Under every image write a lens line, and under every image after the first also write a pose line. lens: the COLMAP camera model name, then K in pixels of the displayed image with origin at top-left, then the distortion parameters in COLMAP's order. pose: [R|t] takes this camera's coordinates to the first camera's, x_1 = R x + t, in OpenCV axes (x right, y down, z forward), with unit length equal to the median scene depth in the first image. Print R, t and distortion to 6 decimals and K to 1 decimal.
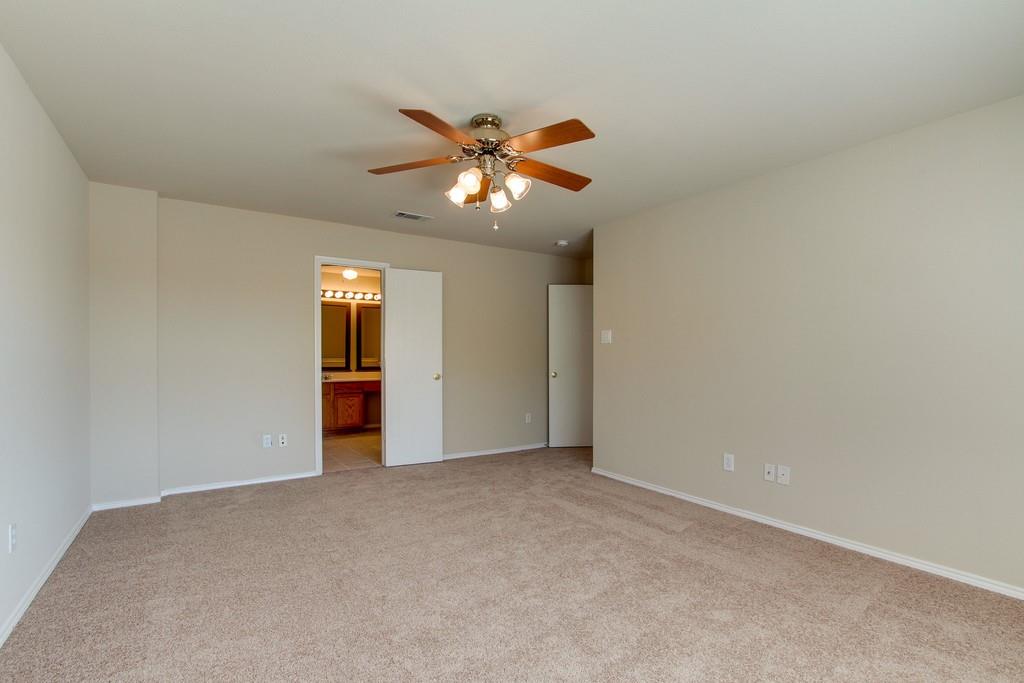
lens RADIAL K [[476.9, 0, 508.5], [0, 476.9, 345.1], [0, 0, 1]] dist [-0.005503, -0.001915]
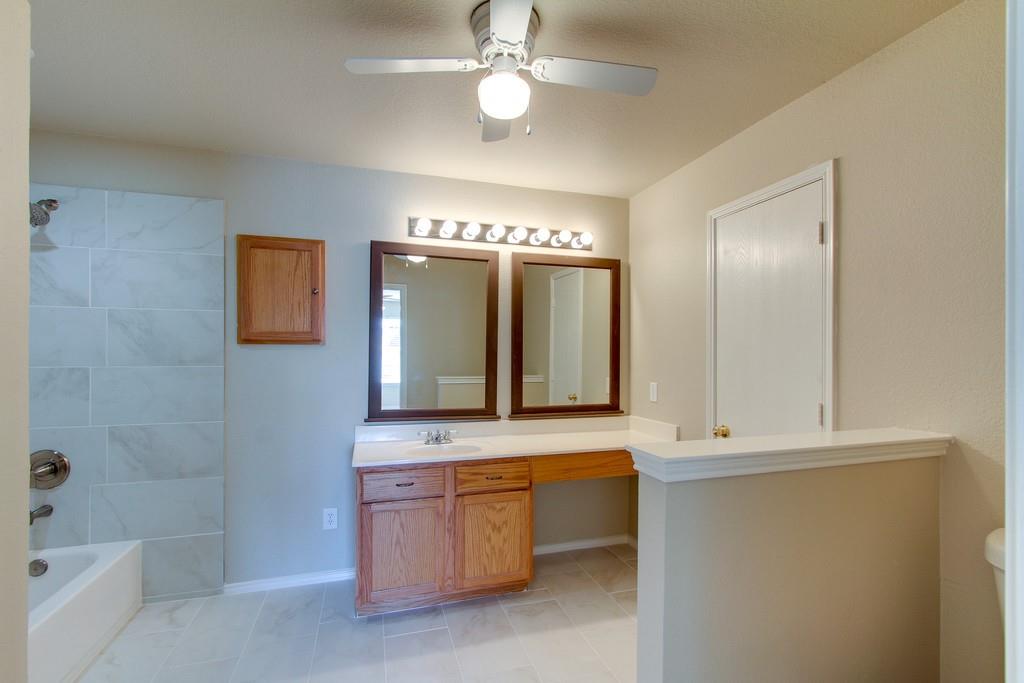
lens RADIAL K [[476.9, 0, 512.8], [0, 476.9, 344.6], [0, 0, 1]] dist [-0.005503, -0.001915]
pose [[0.962379, 0.002844, -0.271695, -0.209371], [-0.003489, 0.999992, -0.001891, -0.008668], [0.271688, 0.002767, 0.962381, 0.614479]]
